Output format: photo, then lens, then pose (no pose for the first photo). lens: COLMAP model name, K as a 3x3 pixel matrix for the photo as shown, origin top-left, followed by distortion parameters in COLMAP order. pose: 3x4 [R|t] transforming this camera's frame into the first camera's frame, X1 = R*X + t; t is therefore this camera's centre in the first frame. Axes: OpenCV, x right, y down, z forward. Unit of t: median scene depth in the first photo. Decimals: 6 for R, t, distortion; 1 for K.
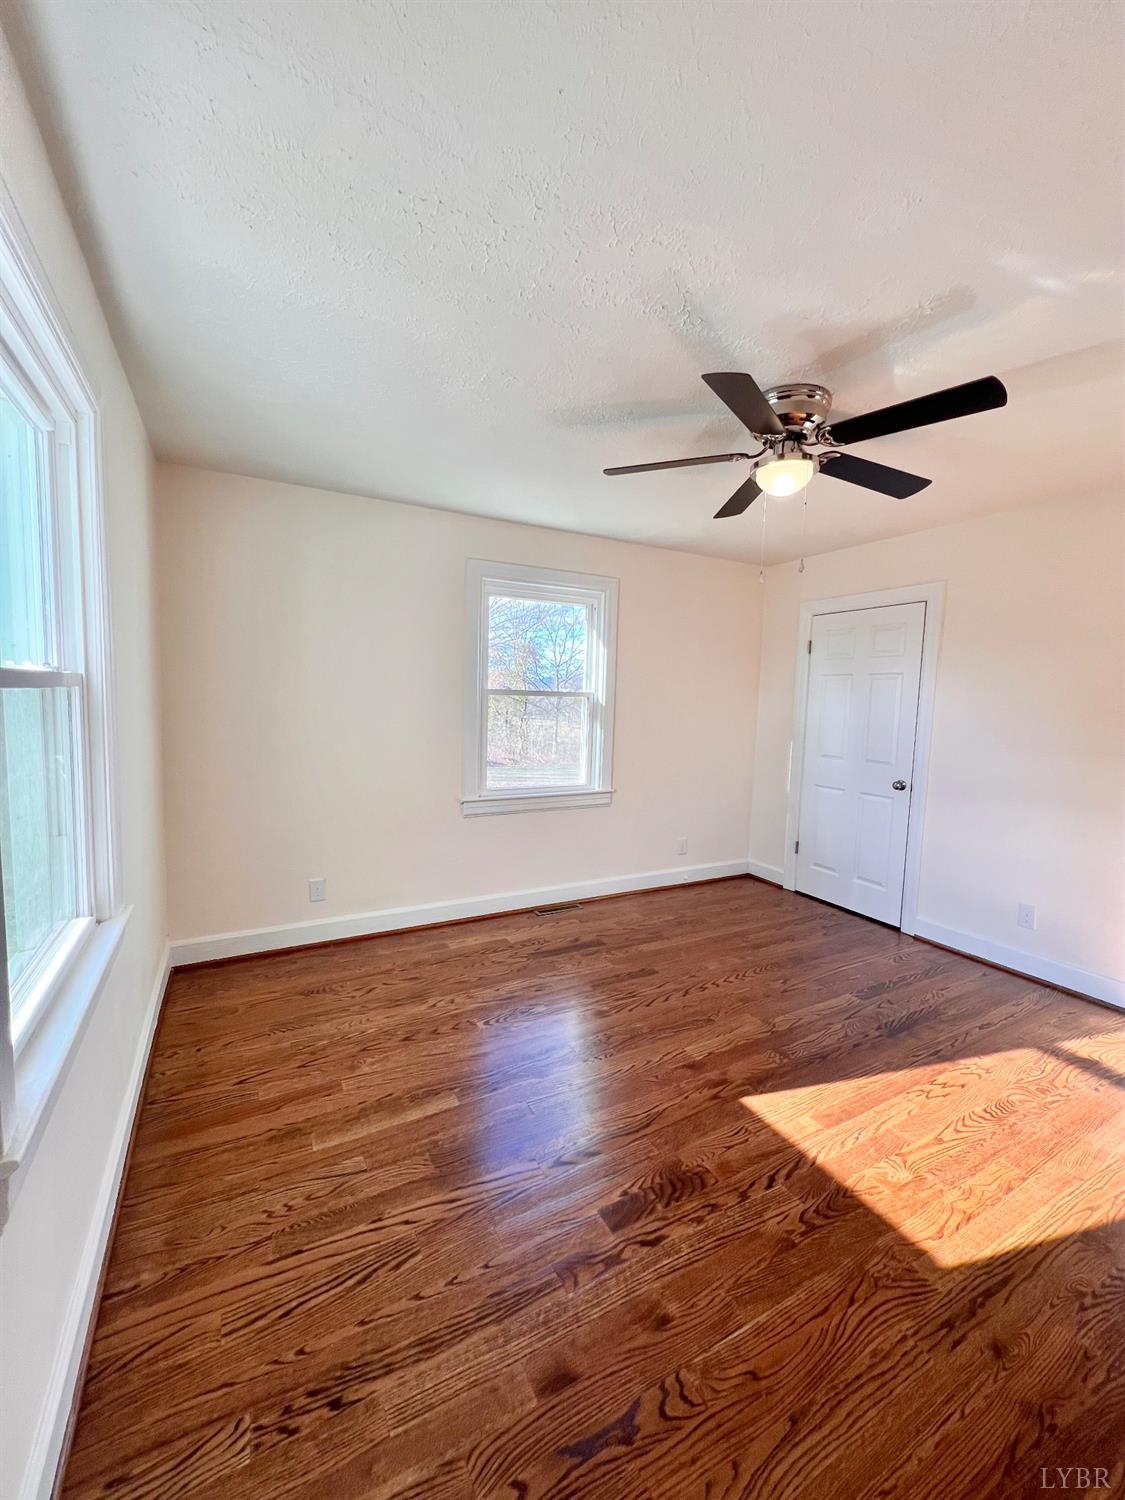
lens RADIAL K [[596.8, 0, 562.5], [0, 596.8, 750.0], [0, 0, 1]] dist [-0.001655, 0.000242]
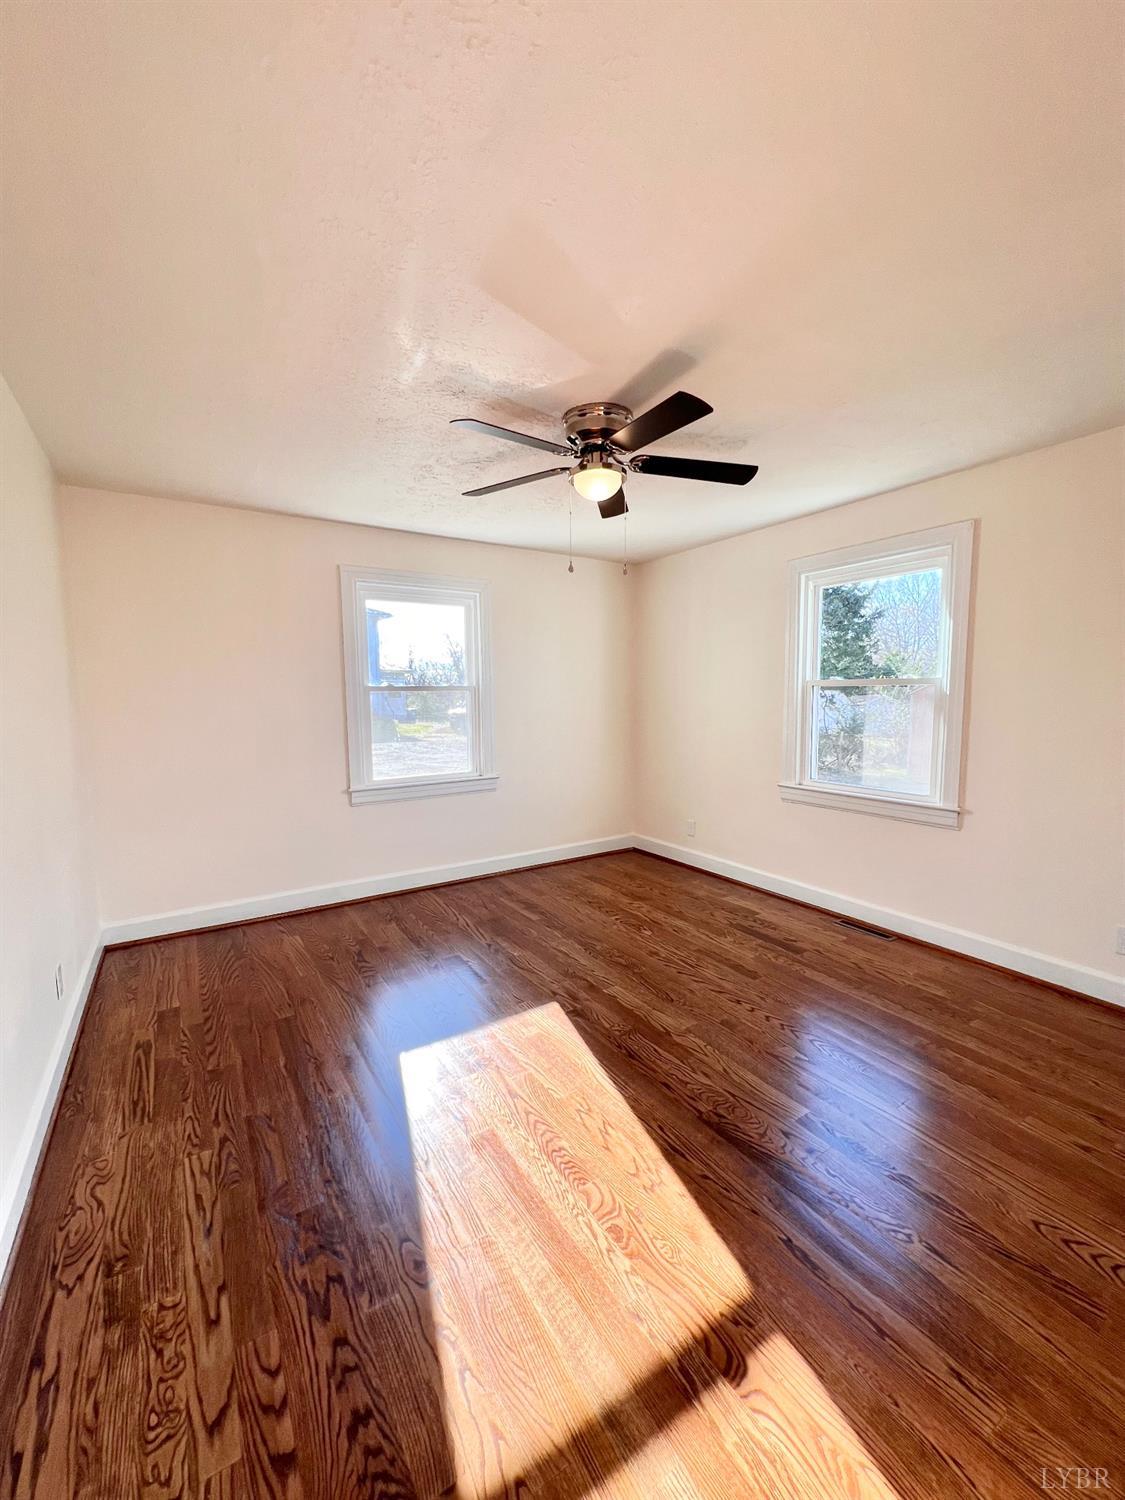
lens RADIAL K [[596.8, 0, 562.5], [0, 596.8, 750.0], [0, 0, 1]] dist [-0.001655, 0.000242]
pose [[0.076957, 0.068236, -0.994697, 1.055669], [-0.078956, 0.994939, 0.062144, -0.017448], [0.993903, 0.073754, 0.081955, 0.610178]]
